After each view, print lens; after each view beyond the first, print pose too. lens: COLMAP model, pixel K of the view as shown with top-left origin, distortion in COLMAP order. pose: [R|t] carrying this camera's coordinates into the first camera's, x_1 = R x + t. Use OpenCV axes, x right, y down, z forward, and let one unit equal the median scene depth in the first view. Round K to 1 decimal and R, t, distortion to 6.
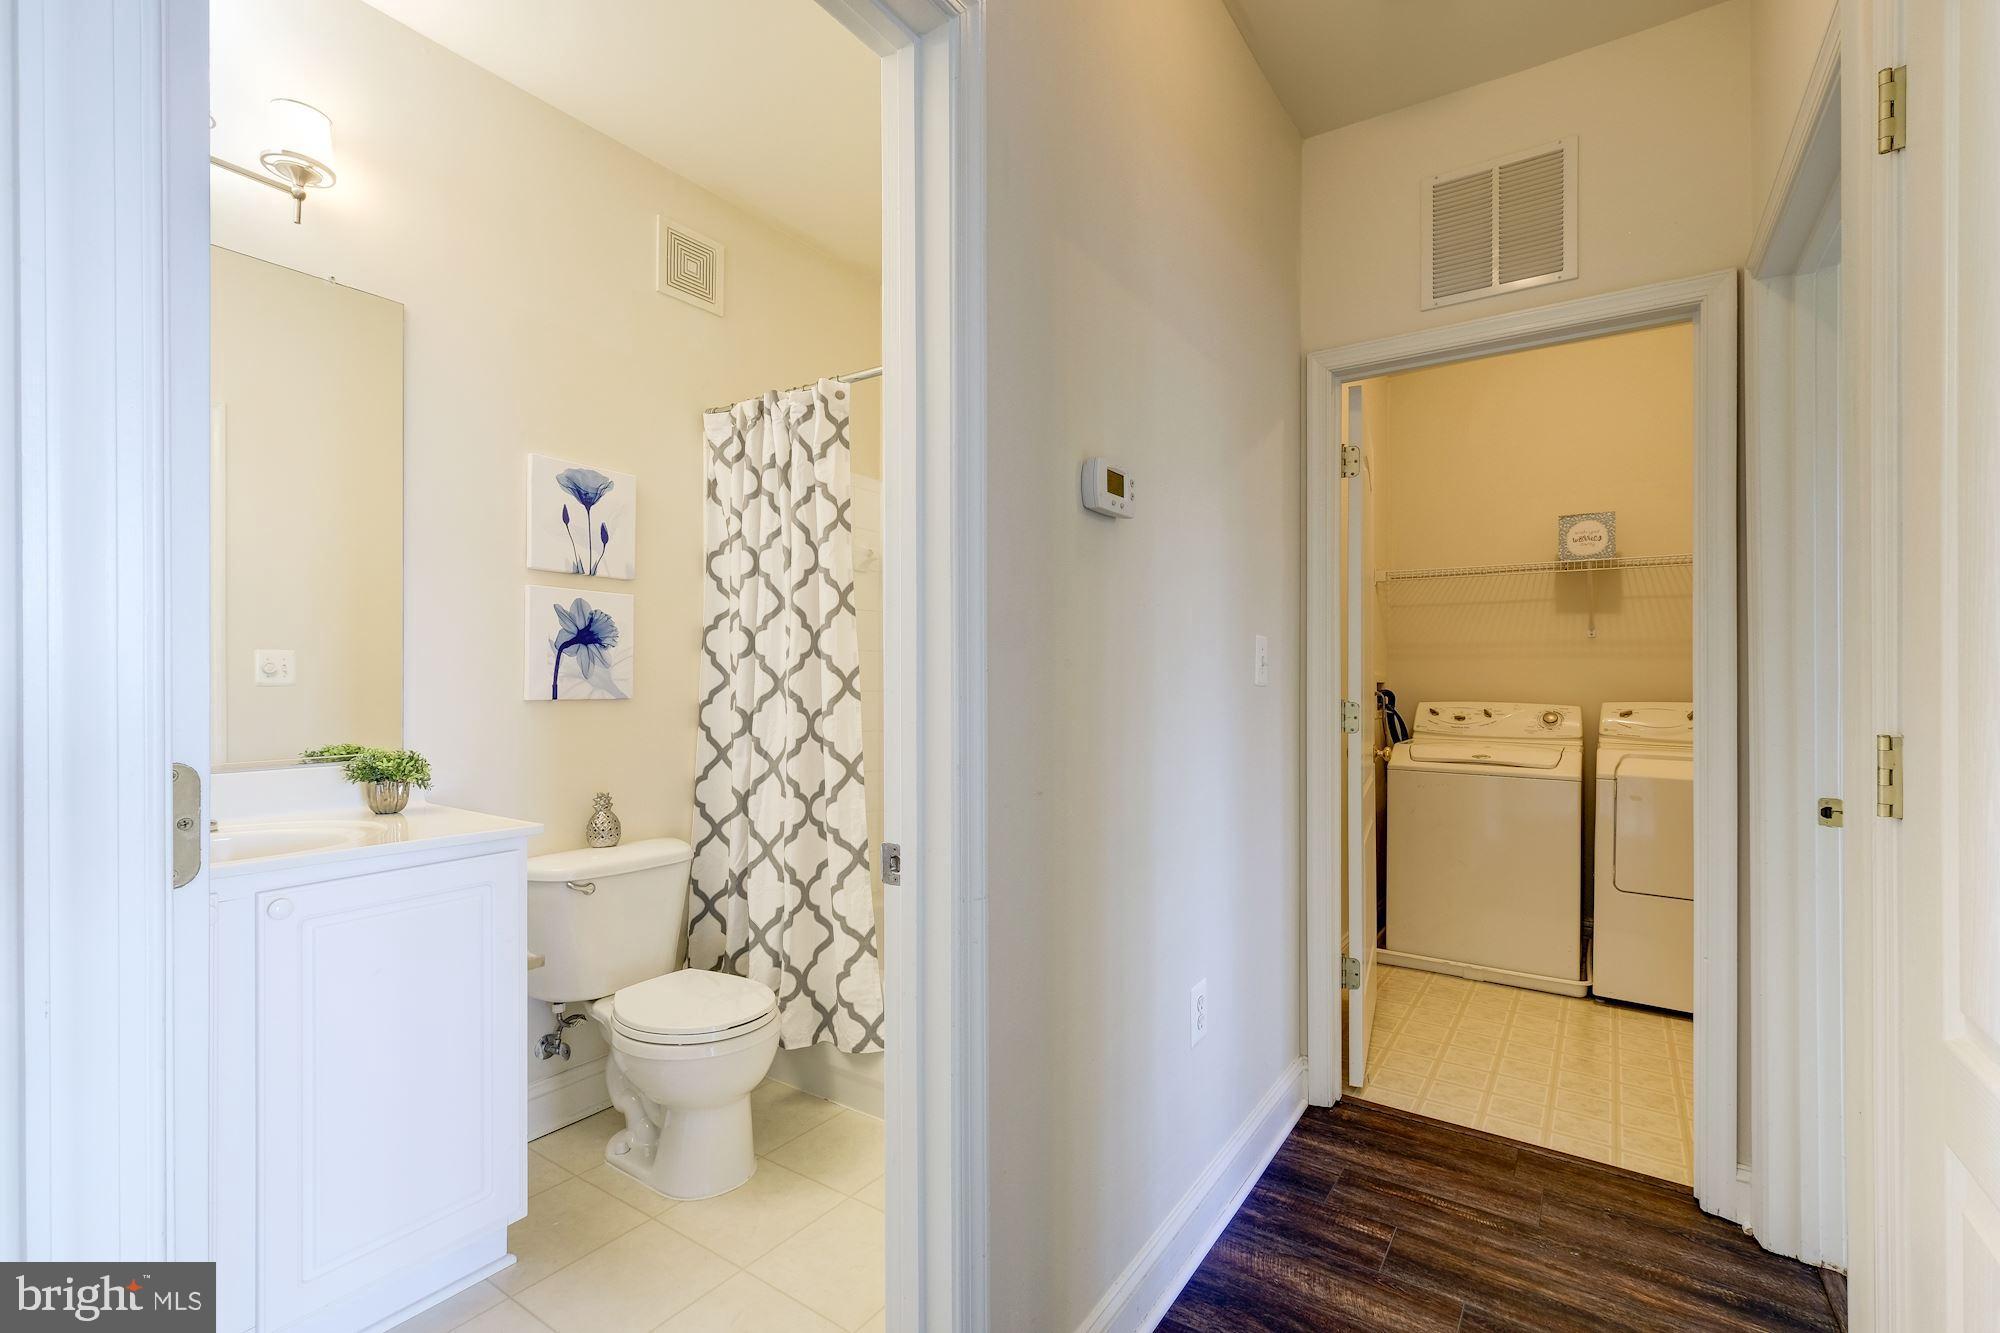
lens RADIAL K [[872.9, 0, 1005.6], [0, 872.9, 669.5], [0, 0, 1]] dist [0.003148, -0.000436]
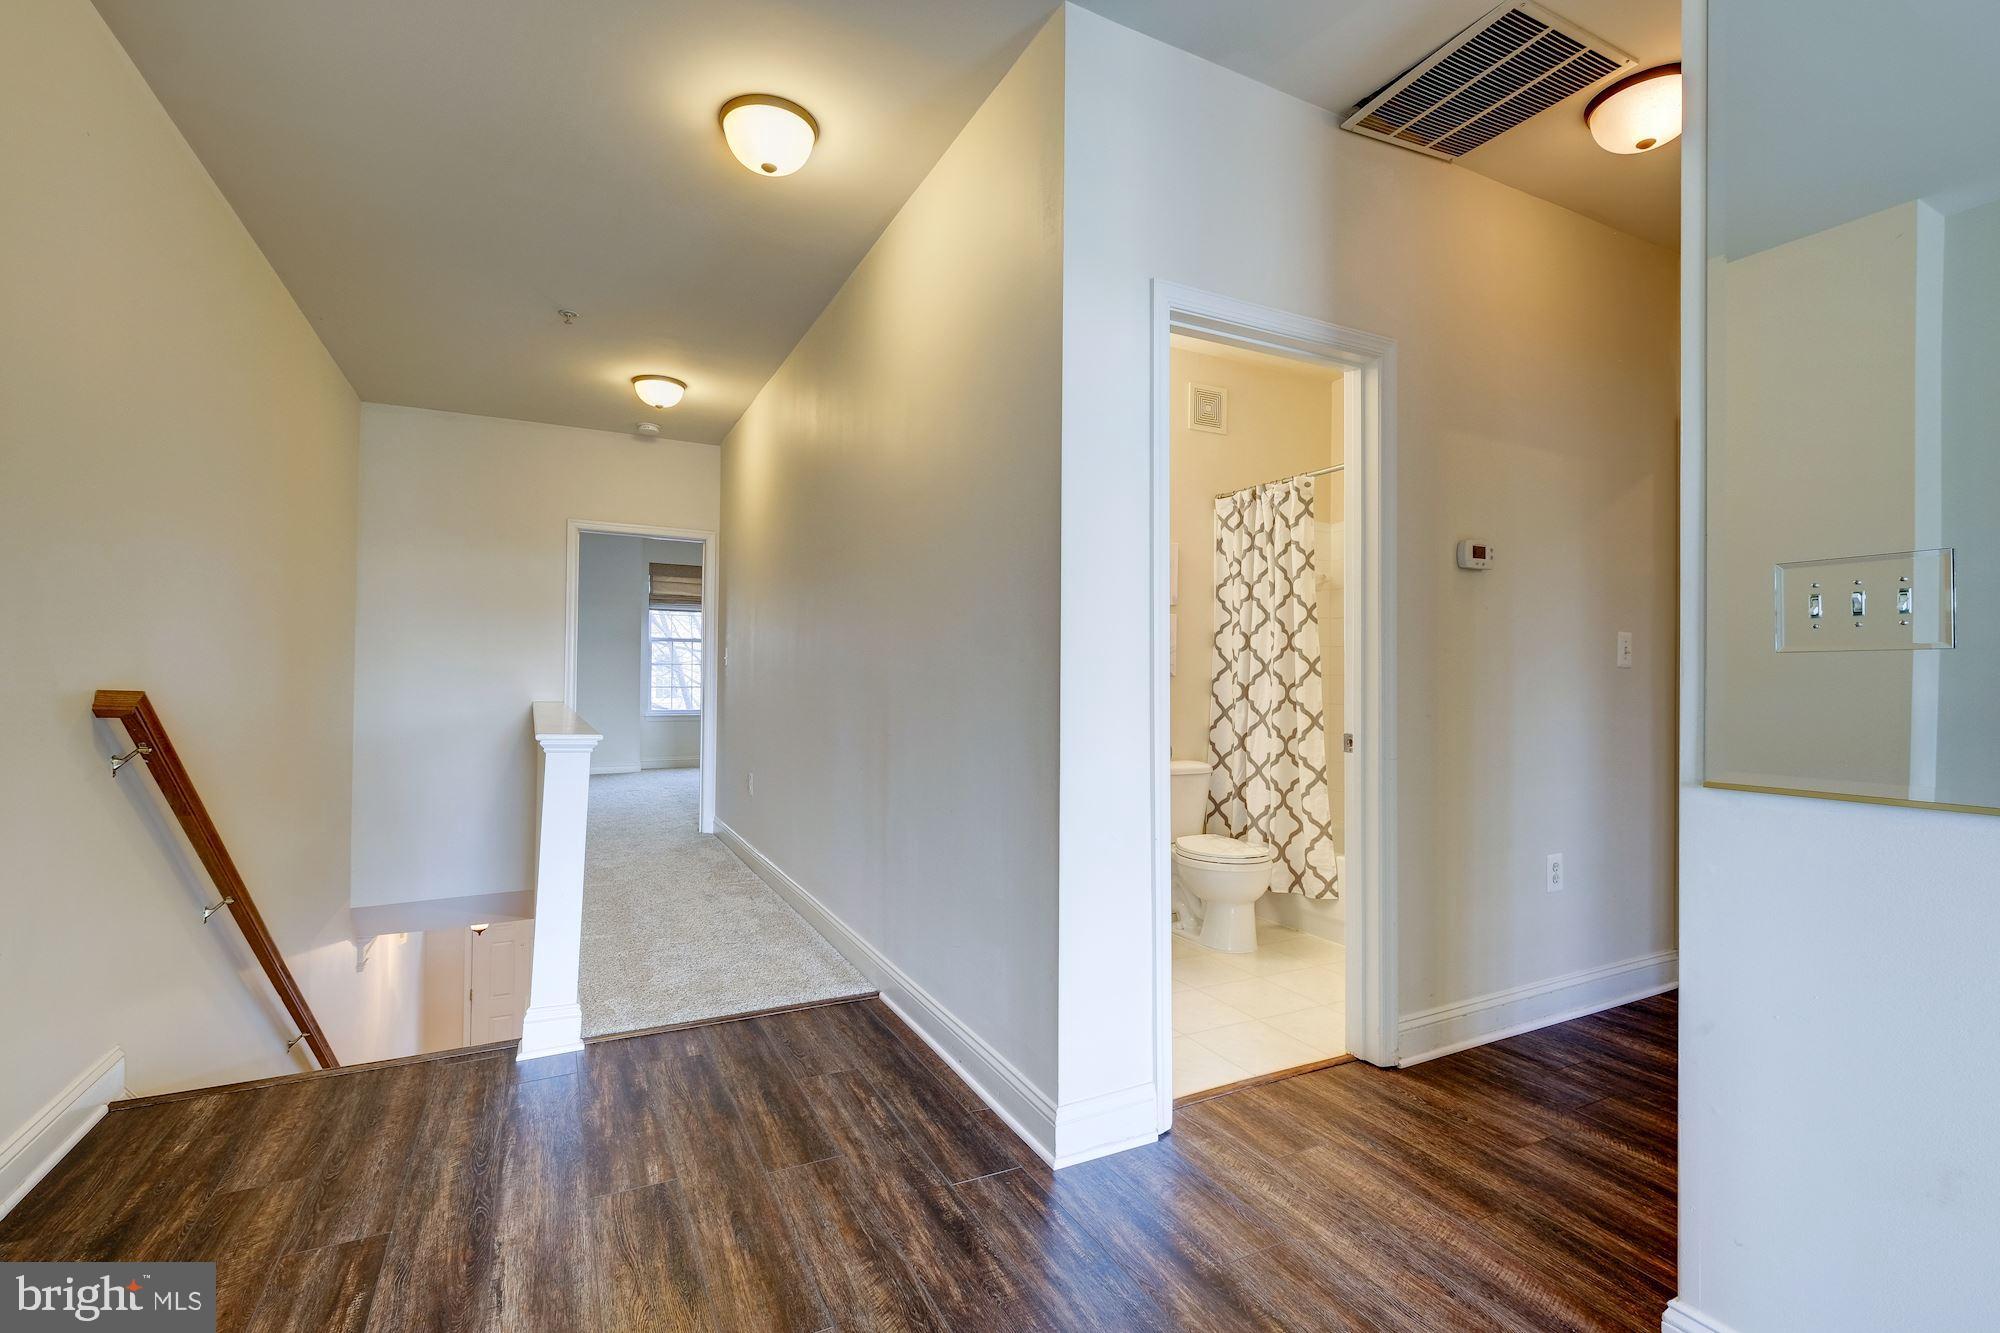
lens RADIAL K [[873.5, 0, 973.8], [0, 873.5, 663.7], [0, 0, 1]] dist [0.001144, -0.000108]
pose [[0.870027, 0.001216, -0.493002, 0.065668], [-0.004094, 0.999980, -0.004757, 0.020248], [0.492987, 0.006157, 0.870015, -0.679008]]
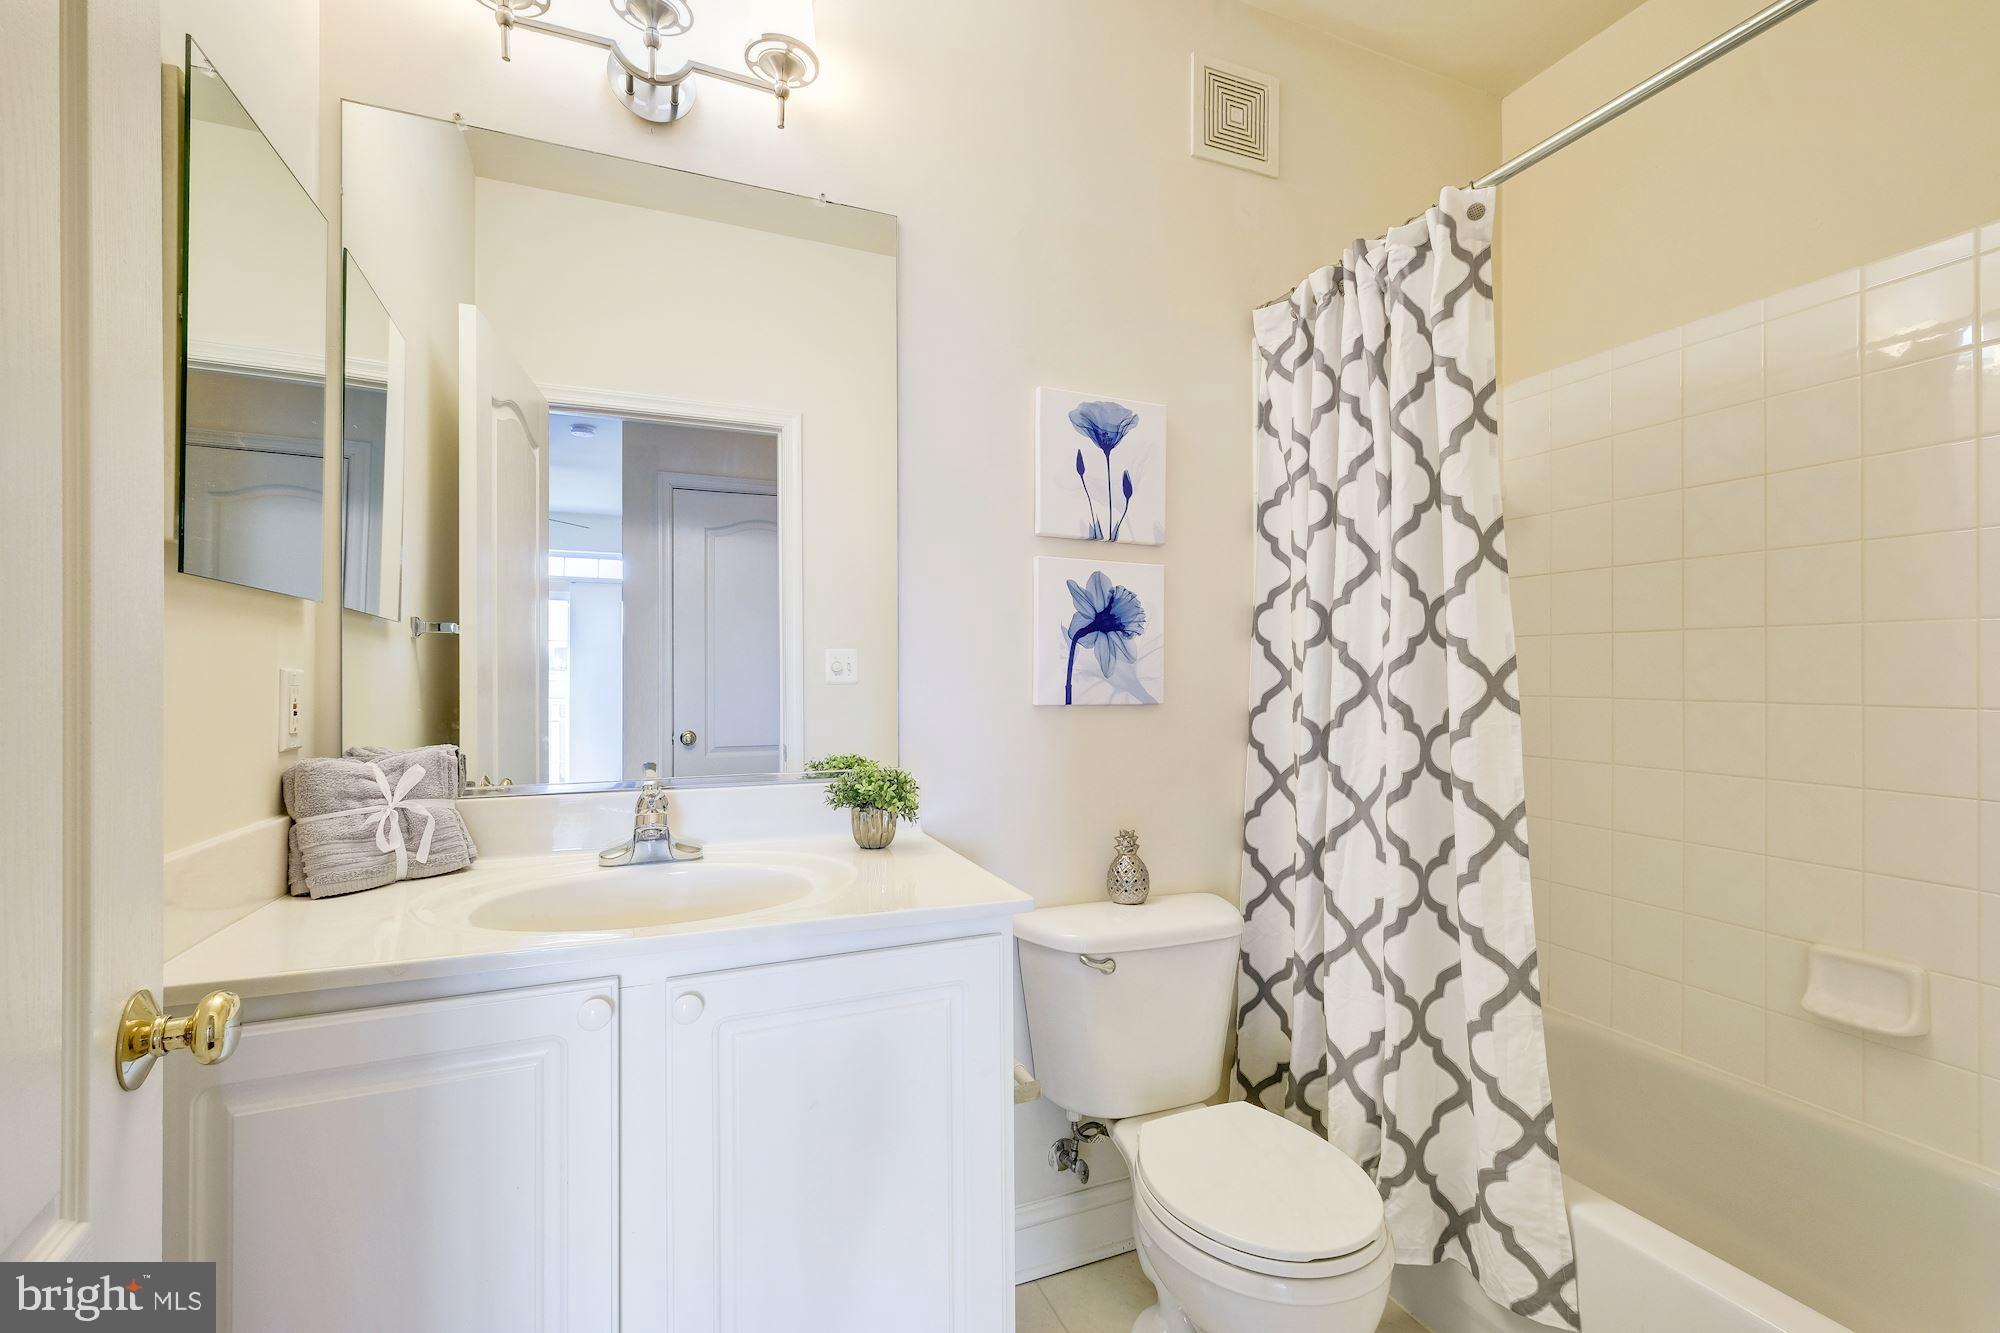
lens RADIAL K [[870.9, 0, 1025.1], [0, 870.9, 670.1], [0, 0, 1]] dist [-0.000282, -0.000433]
pose [[0.842110, -0.003987, -0.539291, -0.129811], [0.006178, 0.999978, 0.002254, 0.002067], [0.539270, -0.005230, 0.842117, 0.321189]]
